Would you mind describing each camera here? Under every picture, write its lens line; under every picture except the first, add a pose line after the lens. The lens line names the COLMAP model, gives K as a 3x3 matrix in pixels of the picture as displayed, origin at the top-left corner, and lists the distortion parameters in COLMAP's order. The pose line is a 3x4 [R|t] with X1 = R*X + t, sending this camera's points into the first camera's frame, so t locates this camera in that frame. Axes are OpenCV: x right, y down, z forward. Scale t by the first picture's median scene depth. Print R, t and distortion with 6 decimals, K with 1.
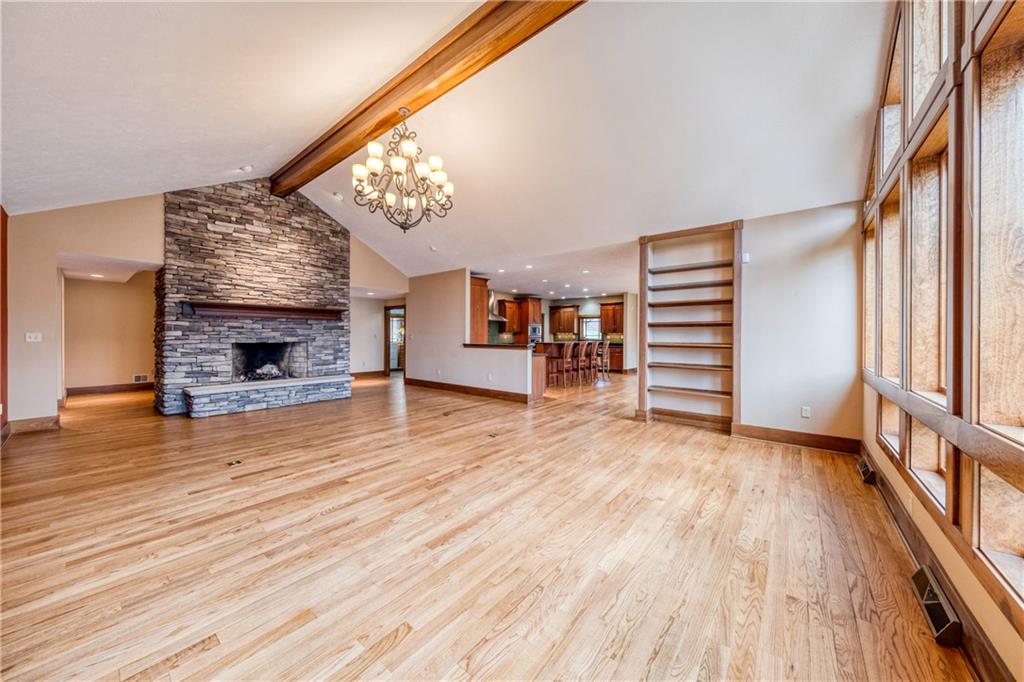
lens RADIAL K [[354.9, 0, 511.2], [0, 354.9, 334.3], [0, 0, 1]] dist [0.005041, -0.000899]
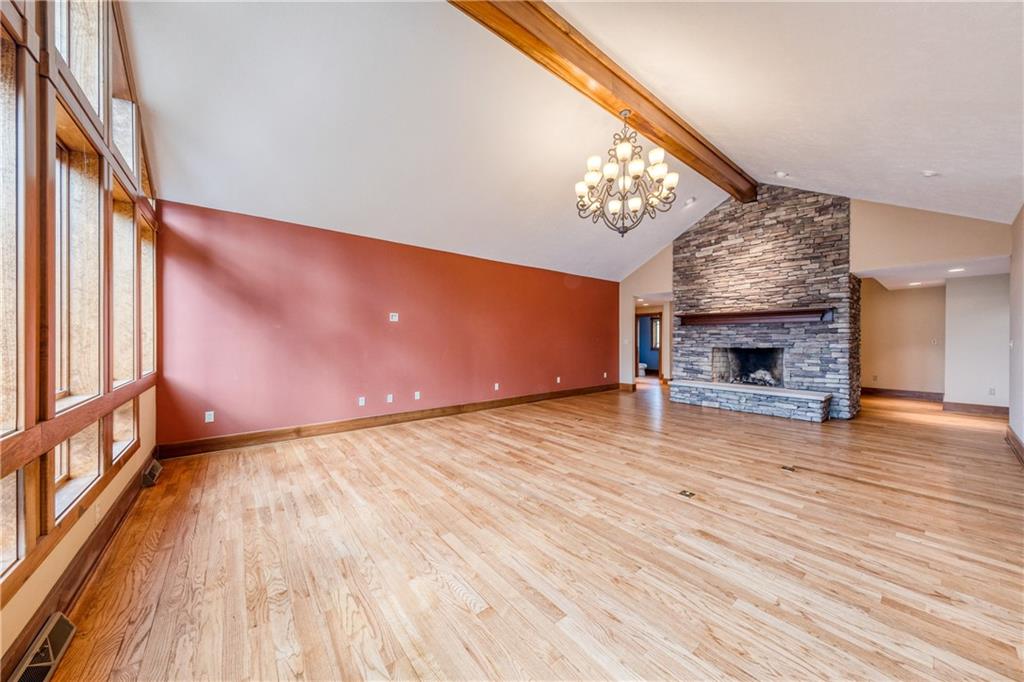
lens RADIAL K [[354.9, 0, 522.5], [0, 354.9, 338.7], [0, 0, 1]] dist [0.005041, -0.000899]
pose [[-0.212970, -0.006444, -0.977038, 0.479068], [-0.000191, 0.999979, -0.006554, 0.003744], [0.977059, -0.001210, -0.212966, 0.617124]]
